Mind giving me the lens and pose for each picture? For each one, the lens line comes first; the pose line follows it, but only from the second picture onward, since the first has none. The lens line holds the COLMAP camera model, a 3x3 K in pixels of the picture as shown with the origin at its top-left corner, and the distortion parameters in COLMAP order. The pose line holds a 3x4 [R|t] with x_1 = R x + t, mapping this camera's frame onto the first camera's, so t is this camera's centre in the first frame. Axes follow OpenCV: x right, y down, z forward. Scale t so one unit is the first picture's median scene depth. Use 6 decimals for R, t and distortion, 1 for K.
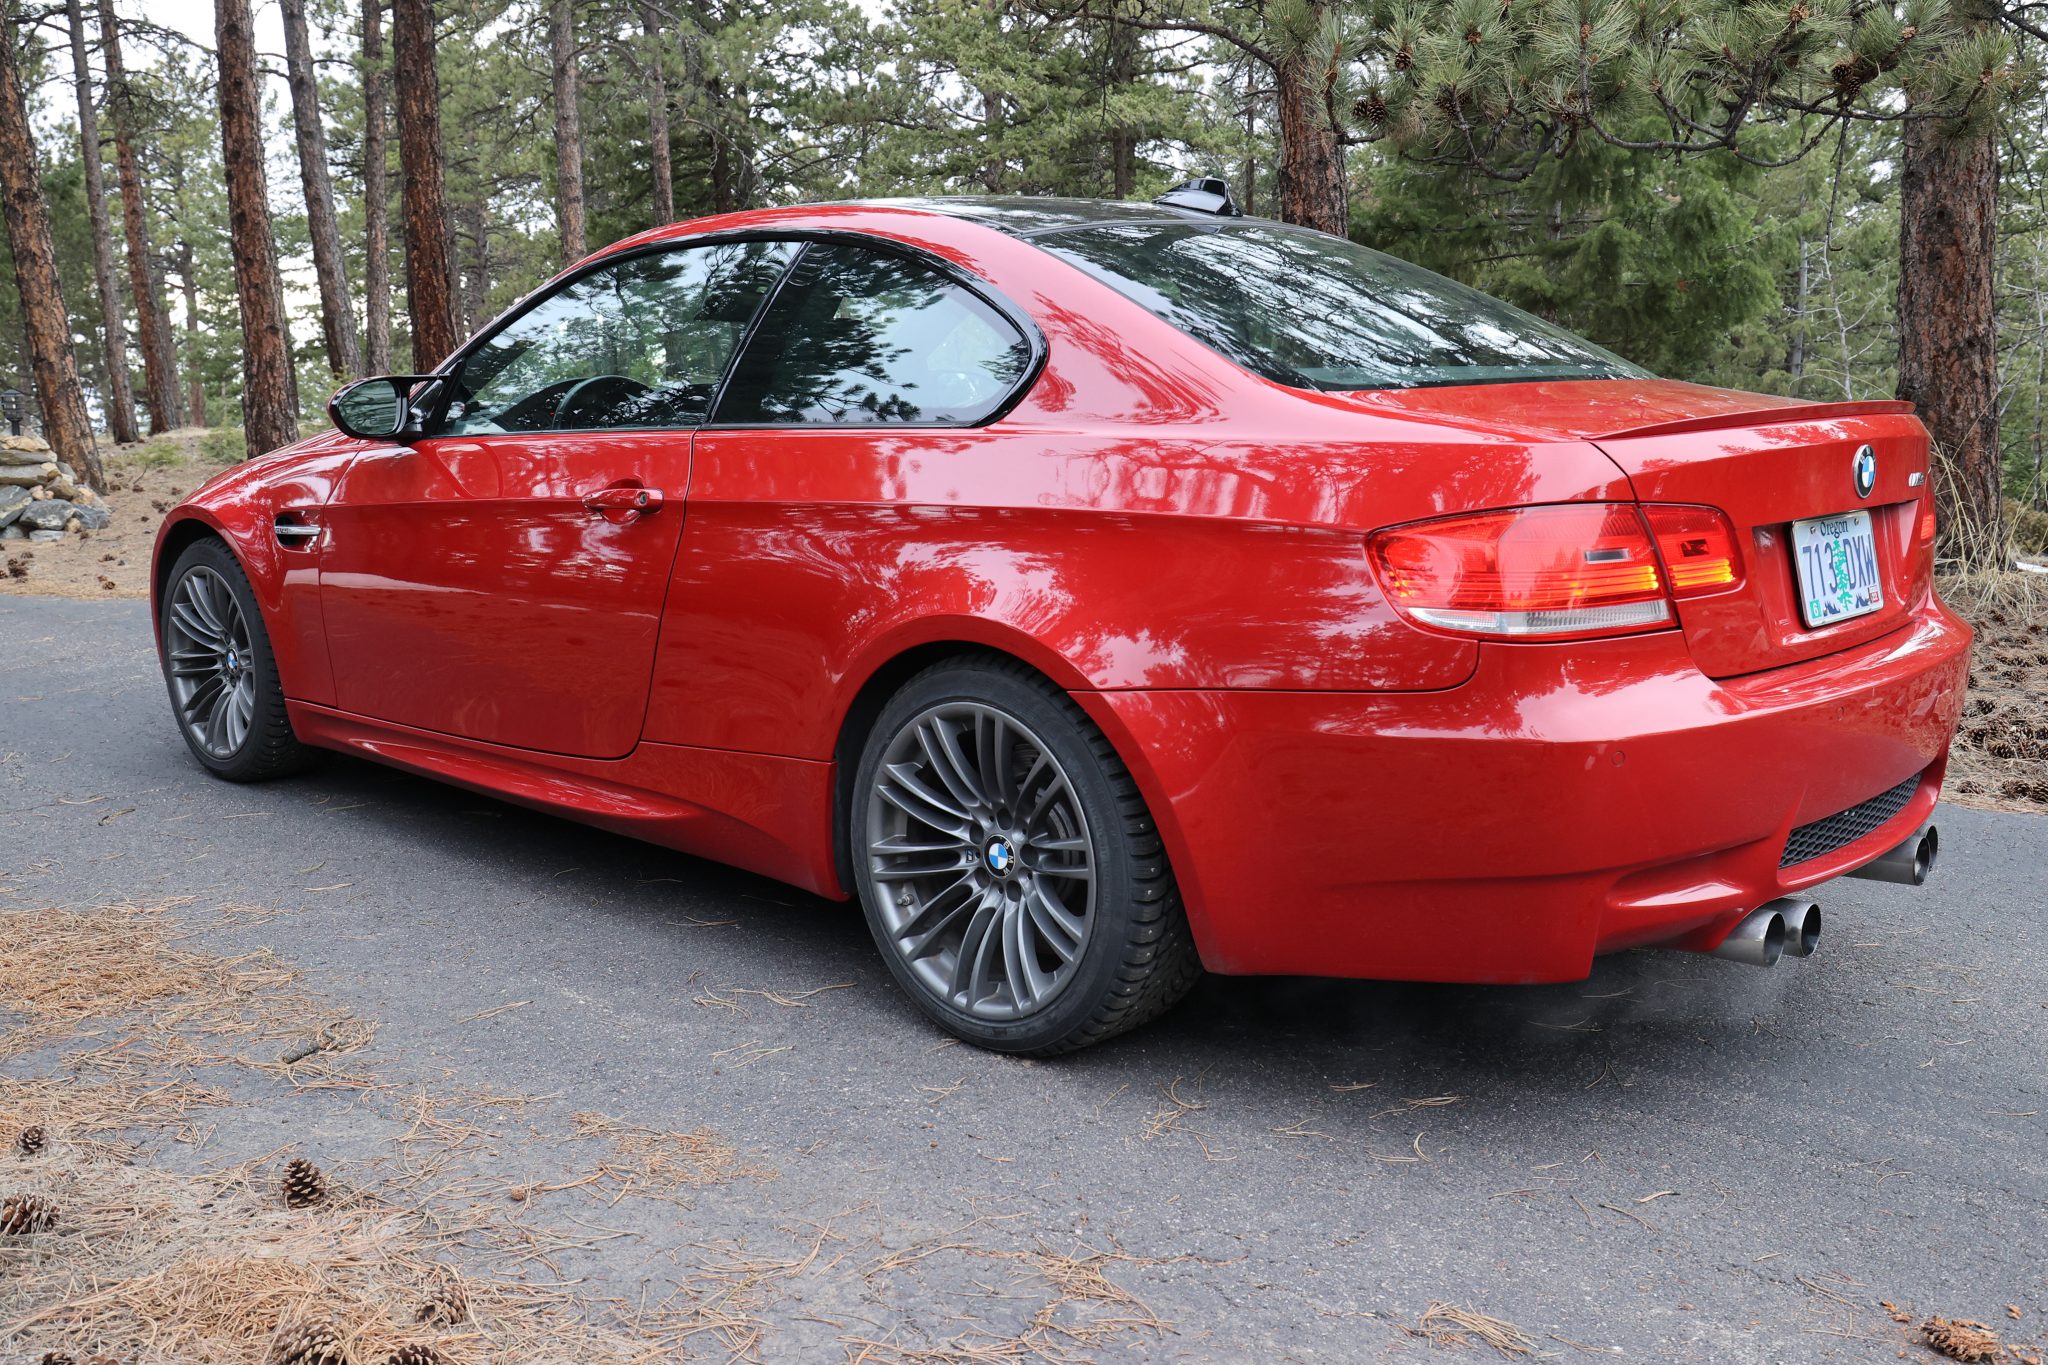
lens RADIAL K [[1848.5, 0, 1040.2], [0, 1848.5, 686.2], [0, 0, 1]] dist [0.003625, 0.002979]
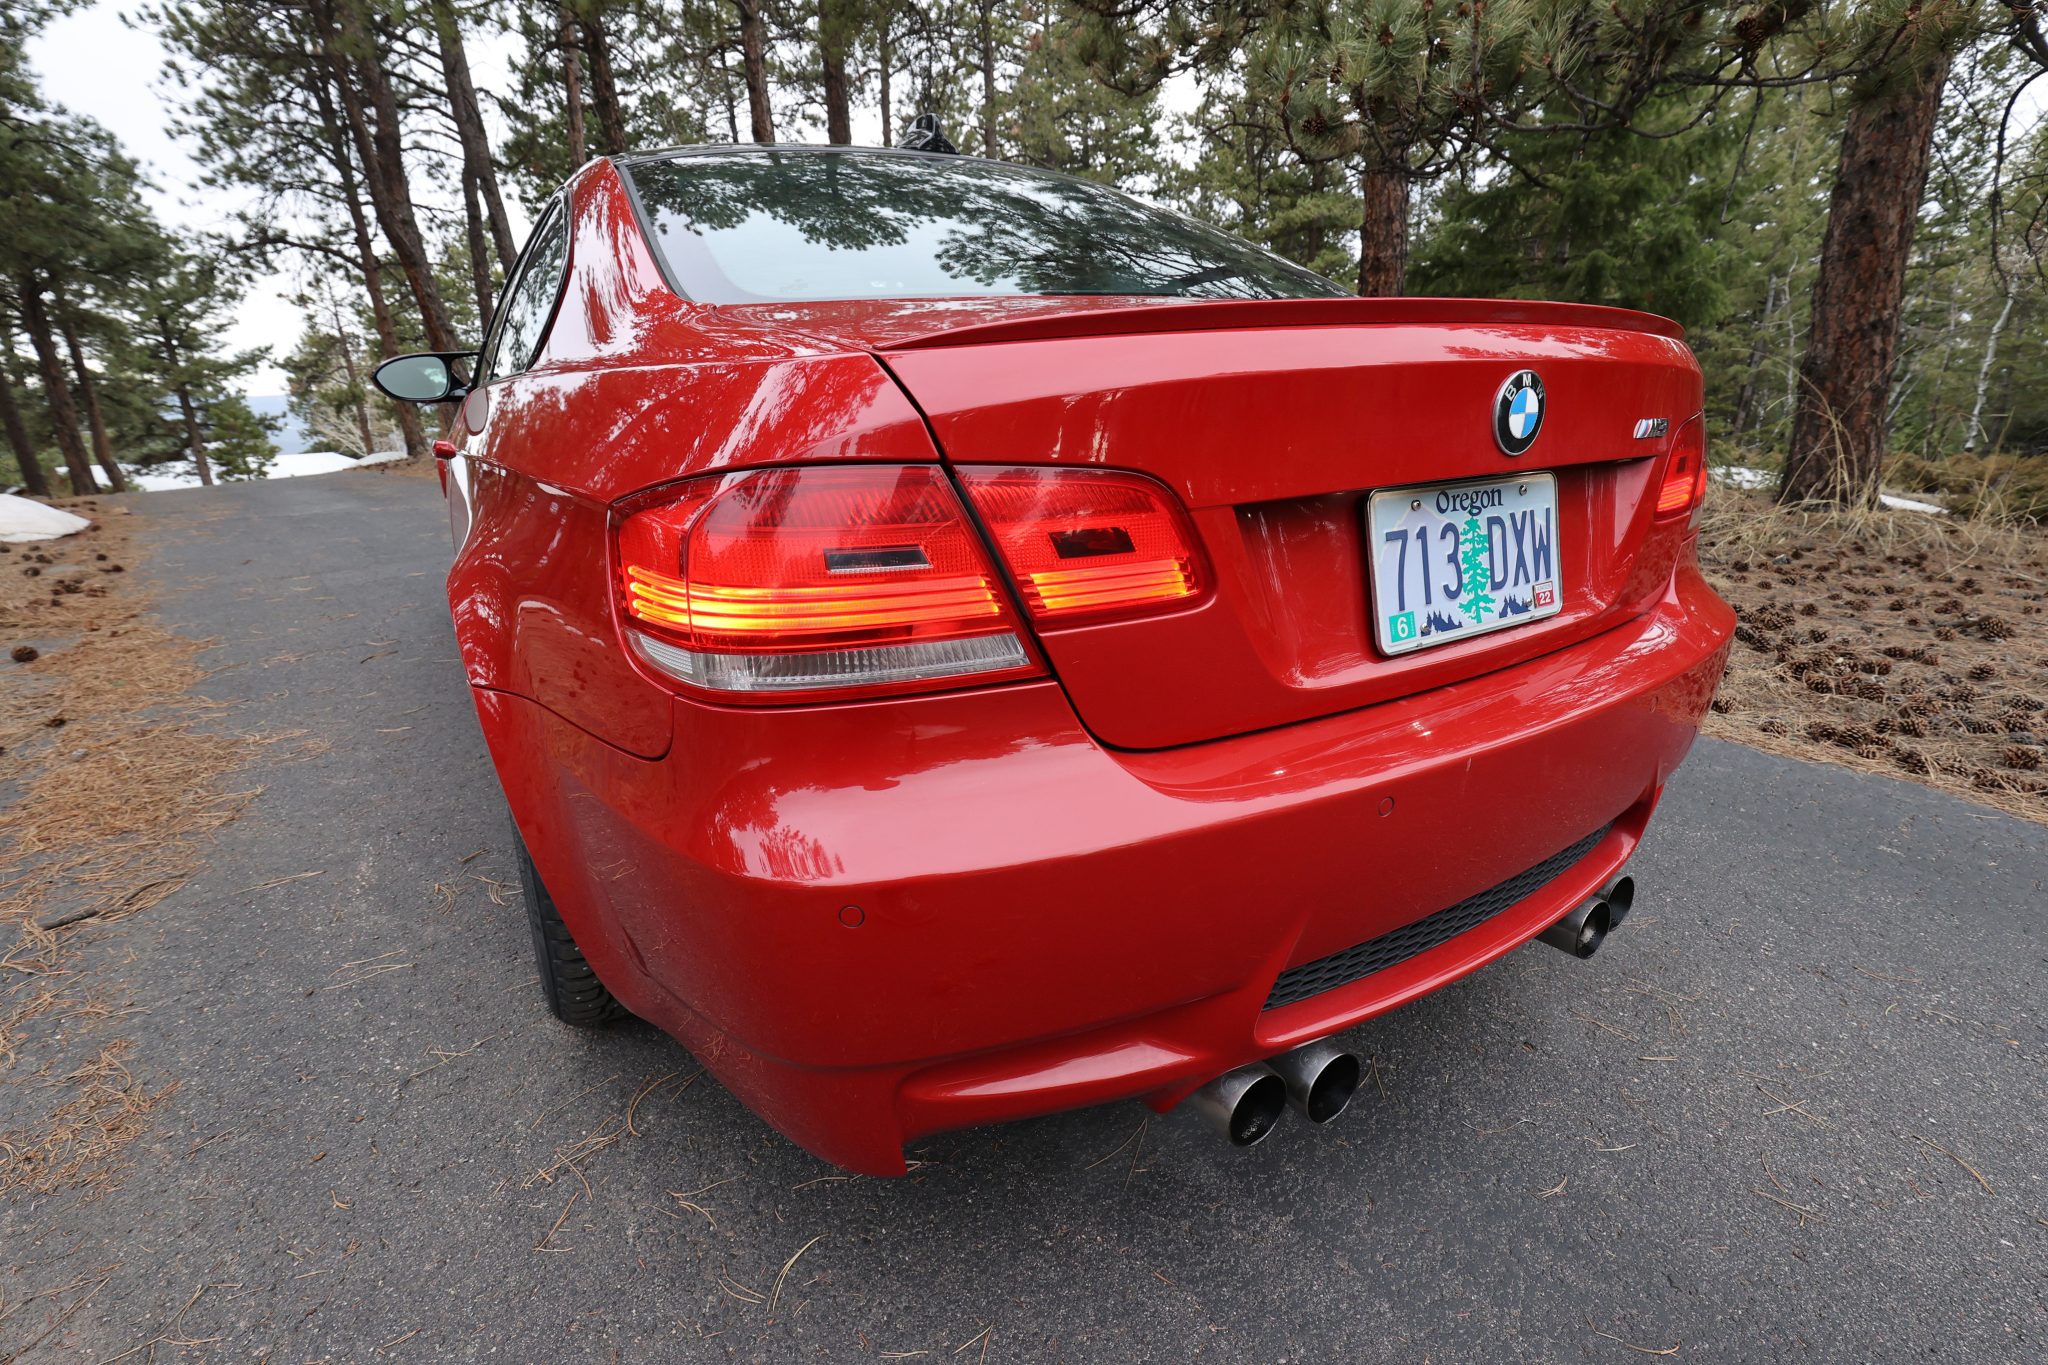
lens RADIAL K [[920.2, 0, 1033.5], [0, 920.2, 691.2], [0, 0, 1]] dist [-0.001660, 0.000200]
pose [[0.964961, 0.073495, -0.251891, 0.252271], [-0.032688, 0.986165, 0.162514, -0.045727], [0.260350, -0.148586, 0.954013, 0.433349]]
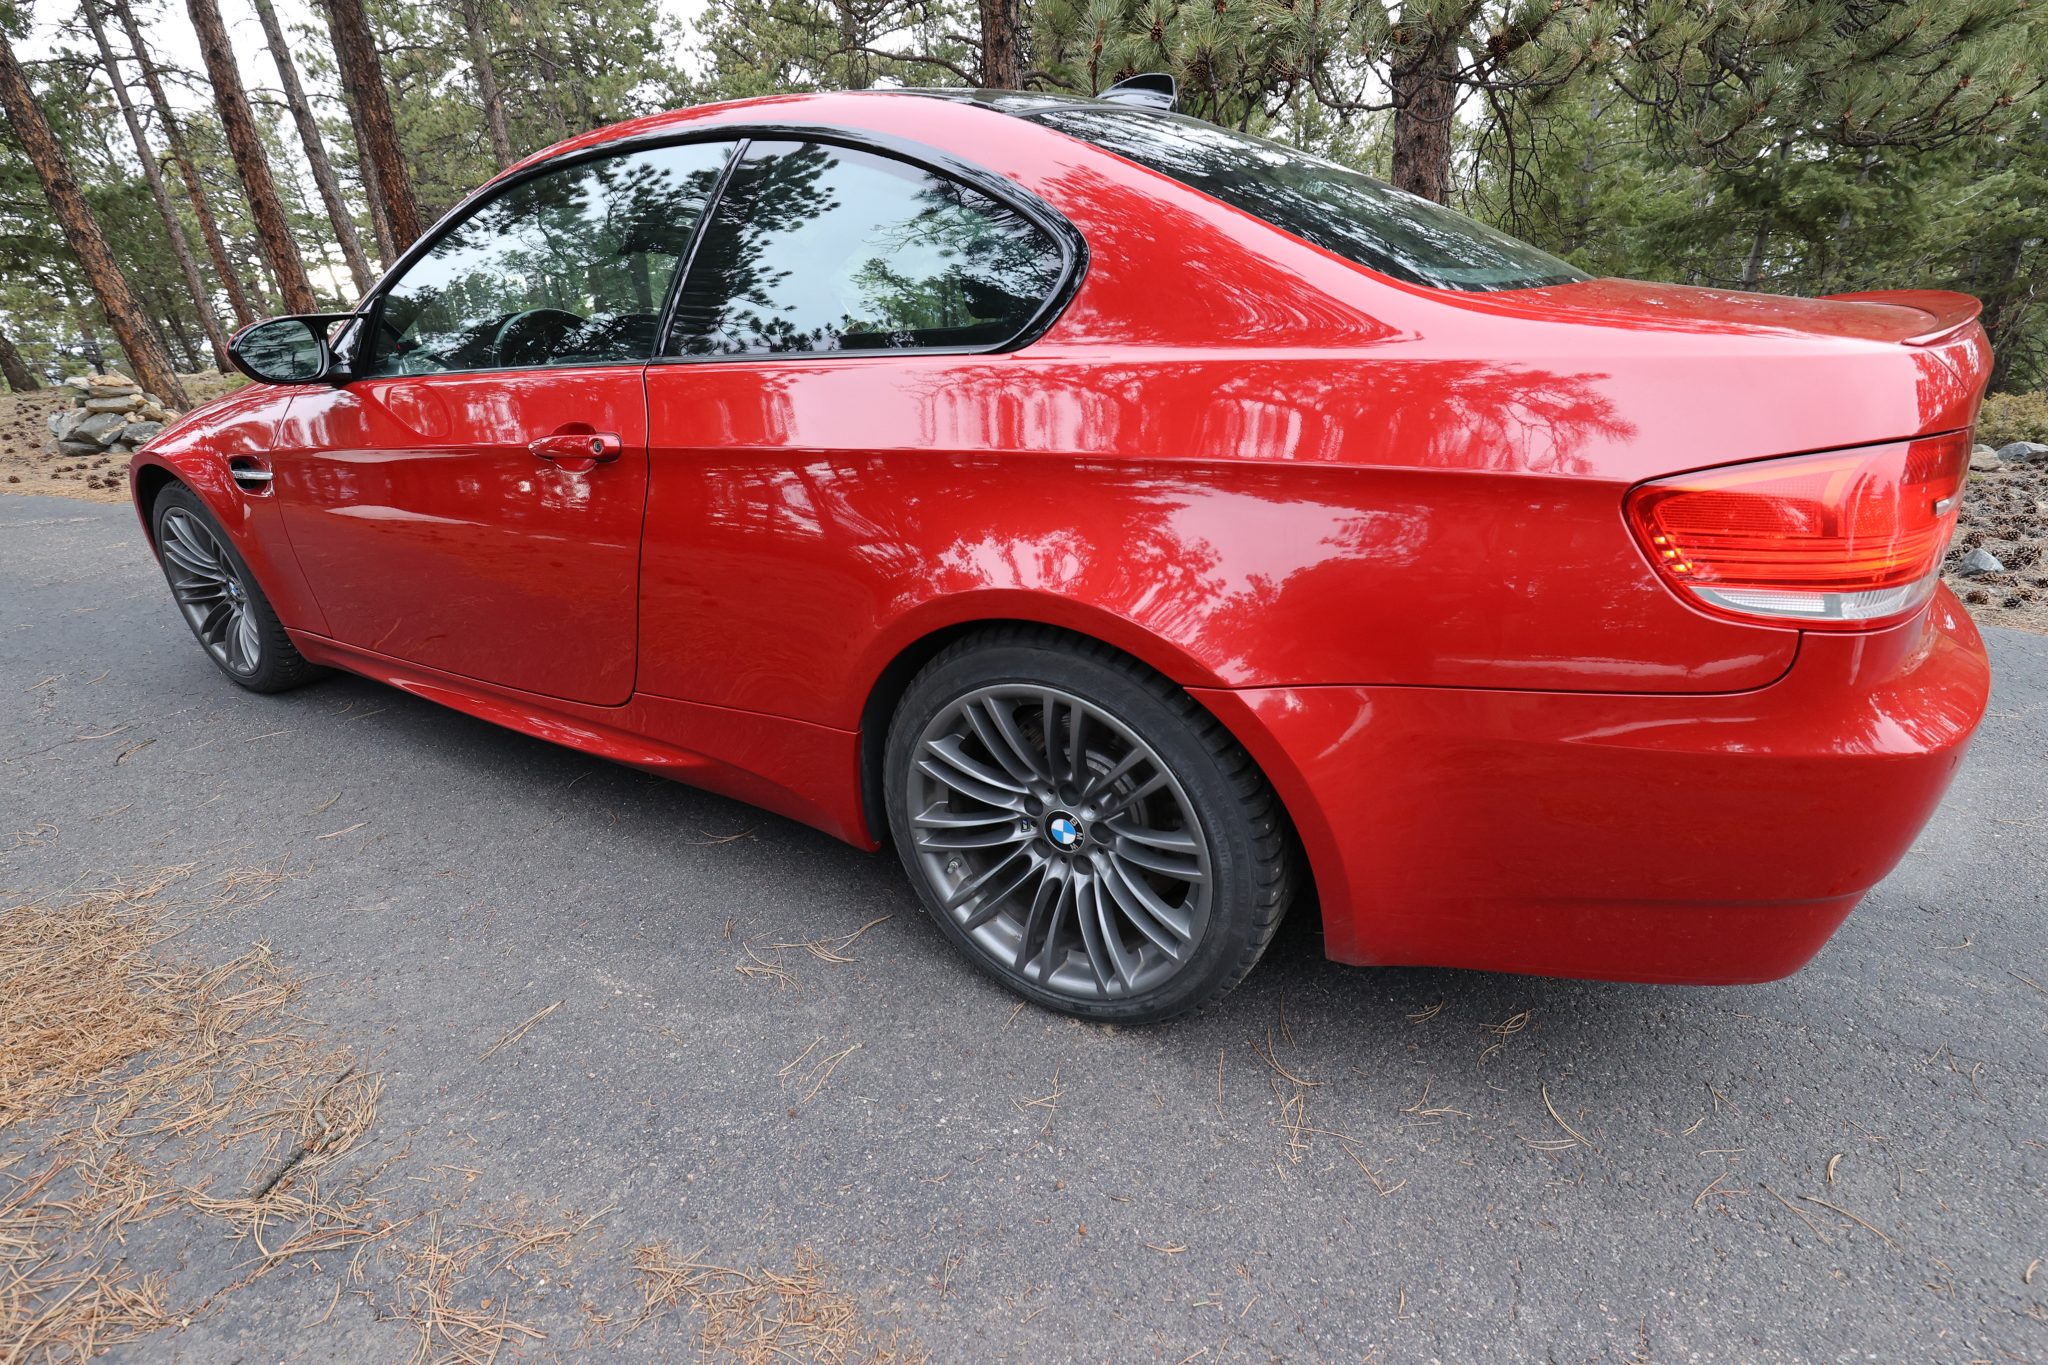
lens RADIAL K [[928.3, 0, 1034.1], [0, 928.3, 684.4], [0, 0, 1]] dist [-0.003015, 0.000849]
pose [[0.976213, -0.107455, 0.188313, -0.084418], [0.063352, 0.972010, 0.226235, -0.063464], [-0.207353, -0.208924, 0.955696, 0.404088]]
